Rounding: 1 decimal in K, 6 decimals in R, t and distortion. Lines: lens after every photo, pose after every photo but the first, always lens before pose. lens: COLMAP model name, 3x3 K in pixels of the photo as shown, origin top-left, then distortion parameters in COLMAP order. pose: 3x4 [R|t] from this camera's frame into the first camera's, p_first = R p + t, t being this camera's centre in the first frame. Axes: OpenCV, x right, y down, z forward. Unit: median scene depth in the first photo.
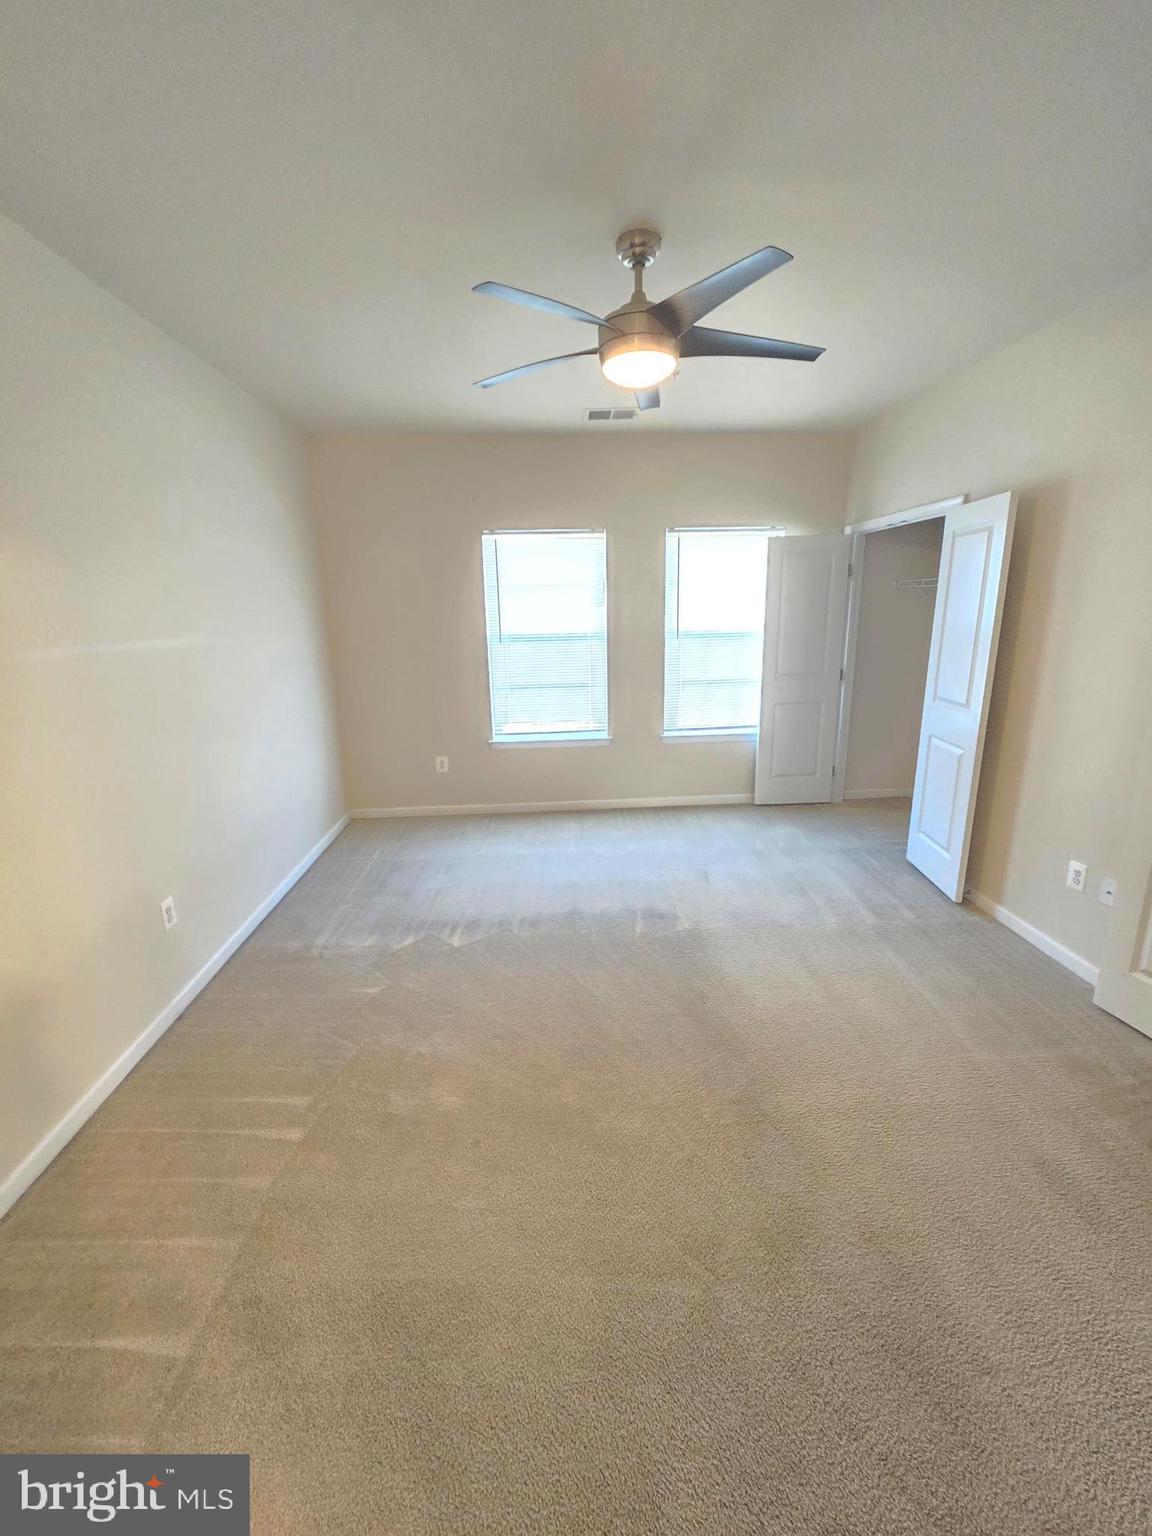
lens RADIAL K [[625.8, 0, 576.0], [0, 625.8, 768.0], [0, 0, 1]] dist [-0.002965, 0.000468]
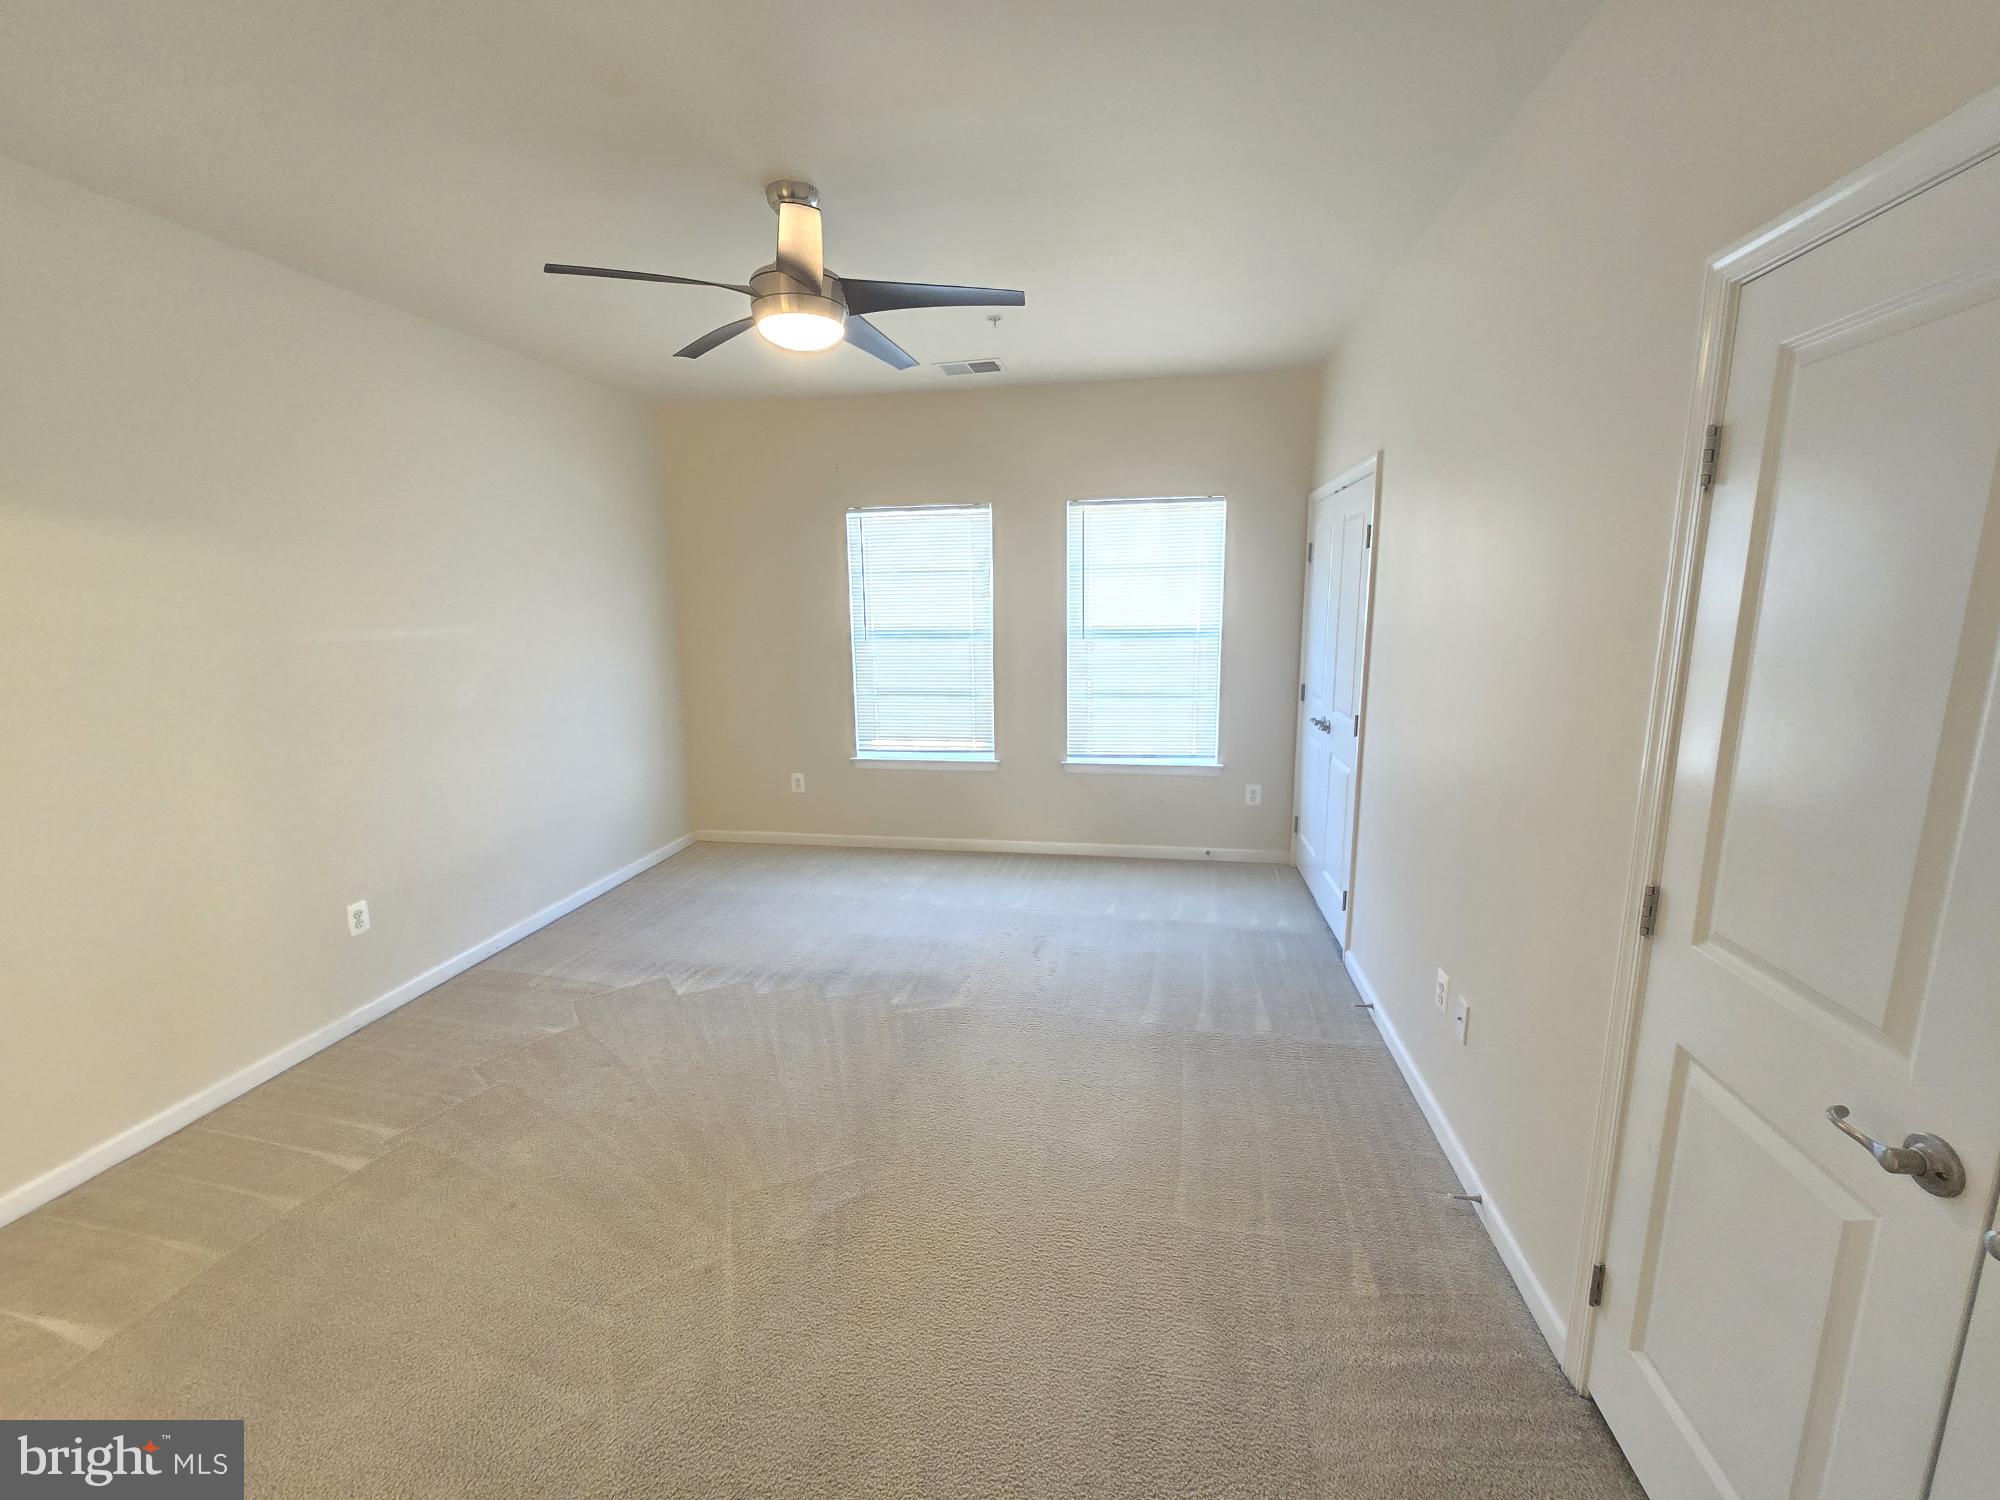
lens RADIAL K [[814.9, 0, 998.7], [0, 814.9, 749.1], [0, 0, 1]] dist [-0.002965, 0.000468]
pose [[0.972940, 0.047742, -0.226073, 0.306830], [-0.061878, 0.996520, -0.055856, -0.007067], [0.222620, 0.068334, 0.972508, 0.000792]]
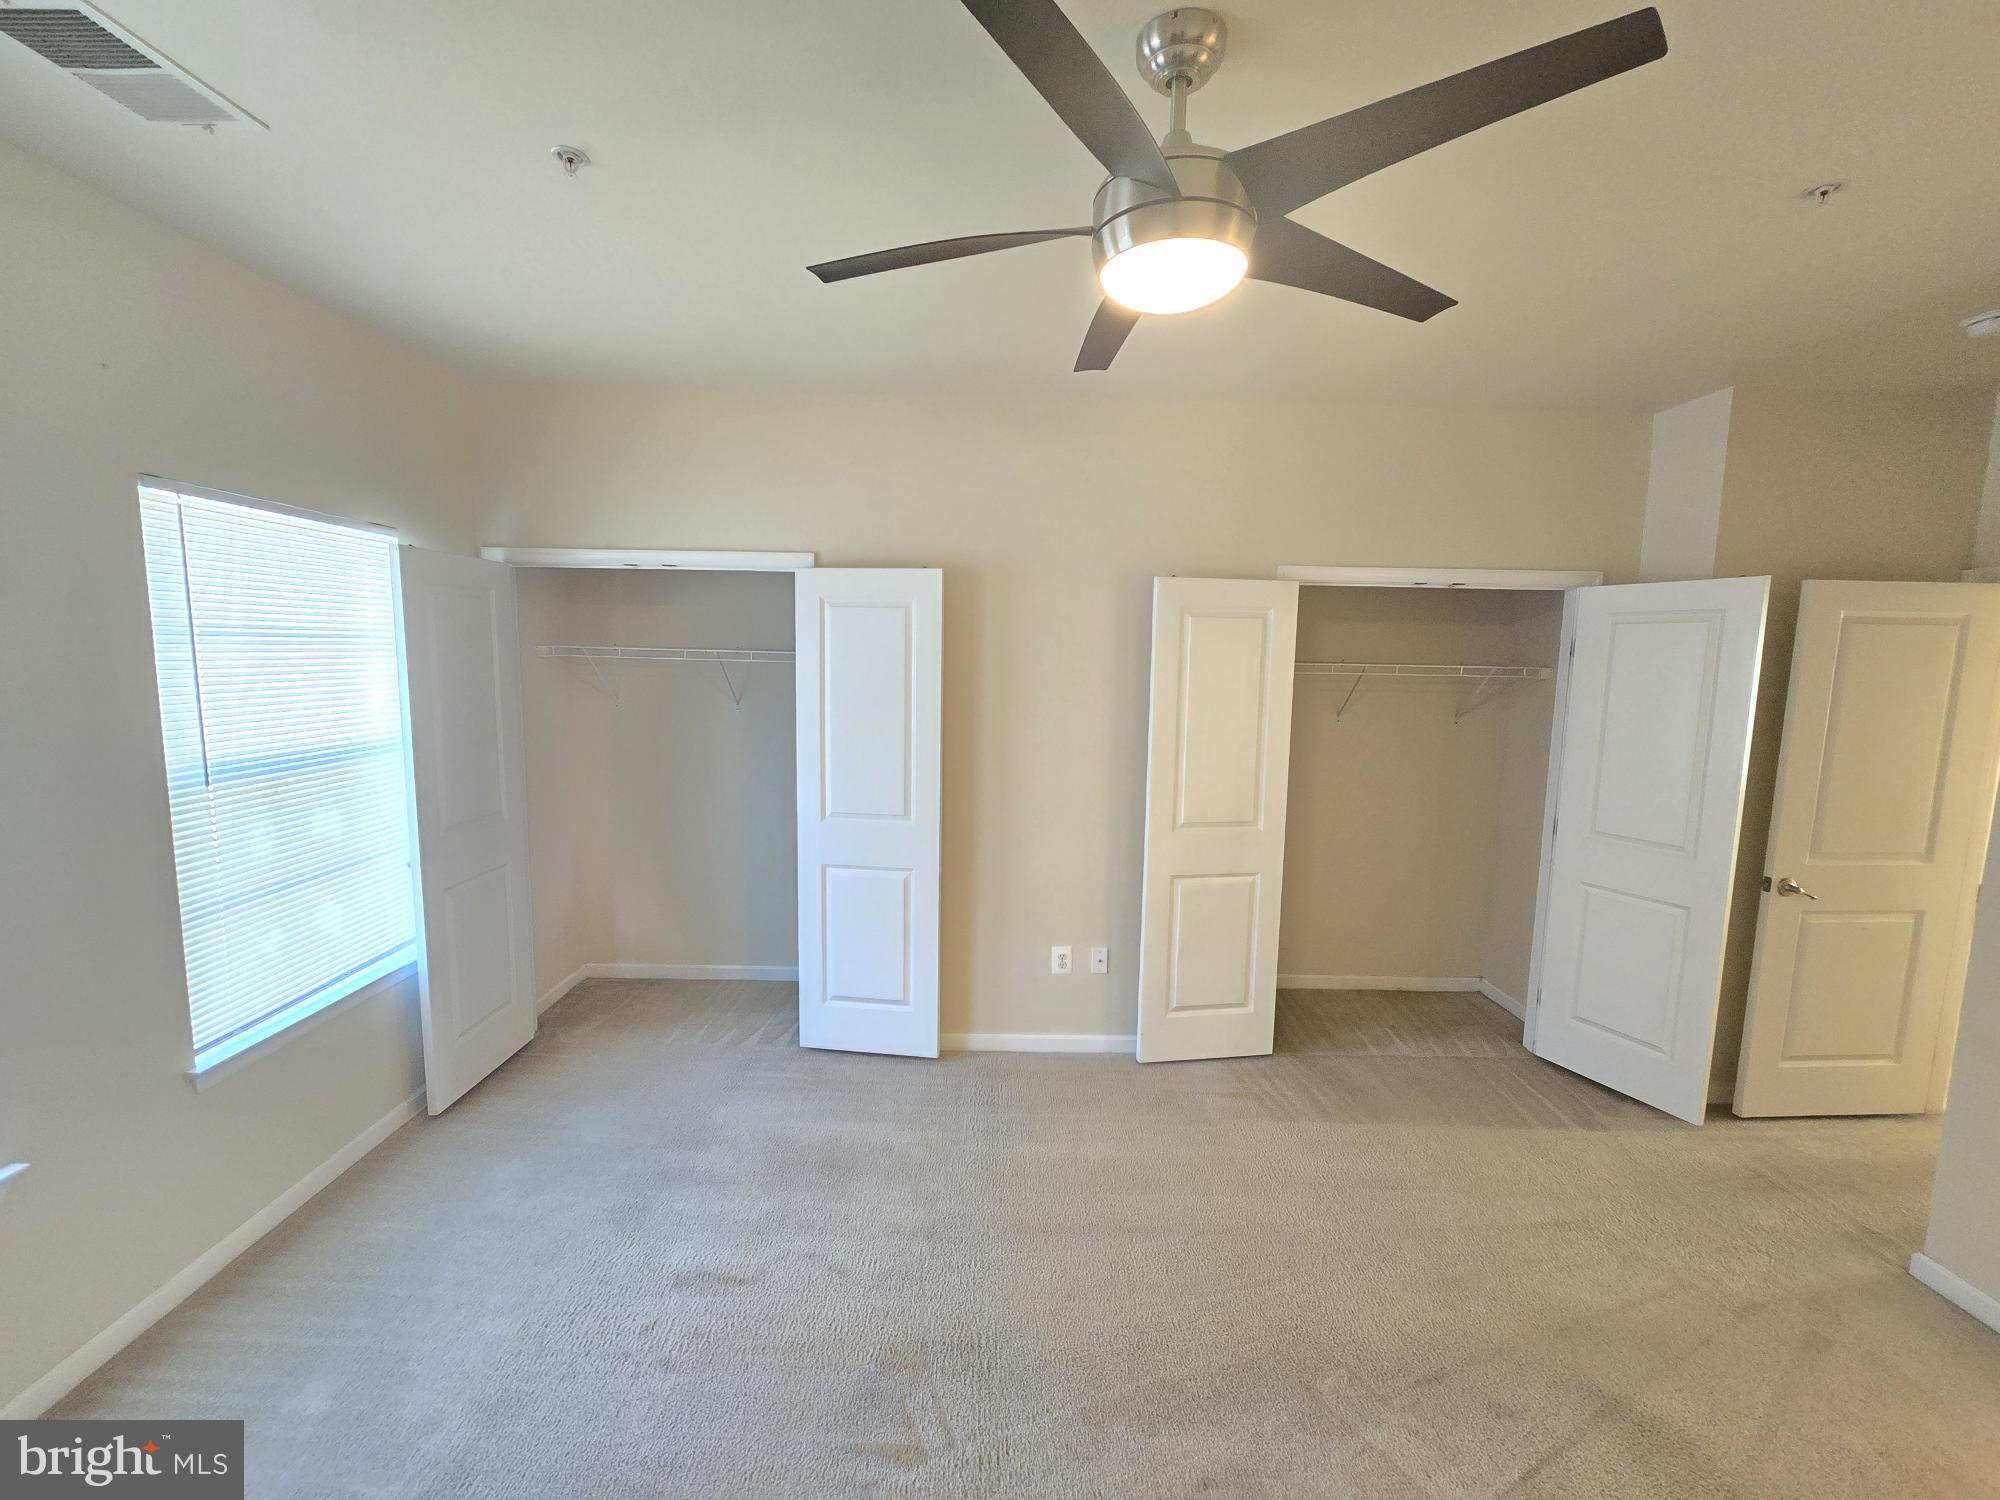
lens RADIAL K [[814.9, 0, 998.7], [0, 814.9, 749.1], [0, 0, 1]] dist [-0.002965, 0.000468]
pose [[0.049414, -0.090647, 0.994656, -0.277649], [0.229998, 0.970141, 0.076987, -0.164516], [-0.971936, 0.224965, 0.068788, 0.550968]]
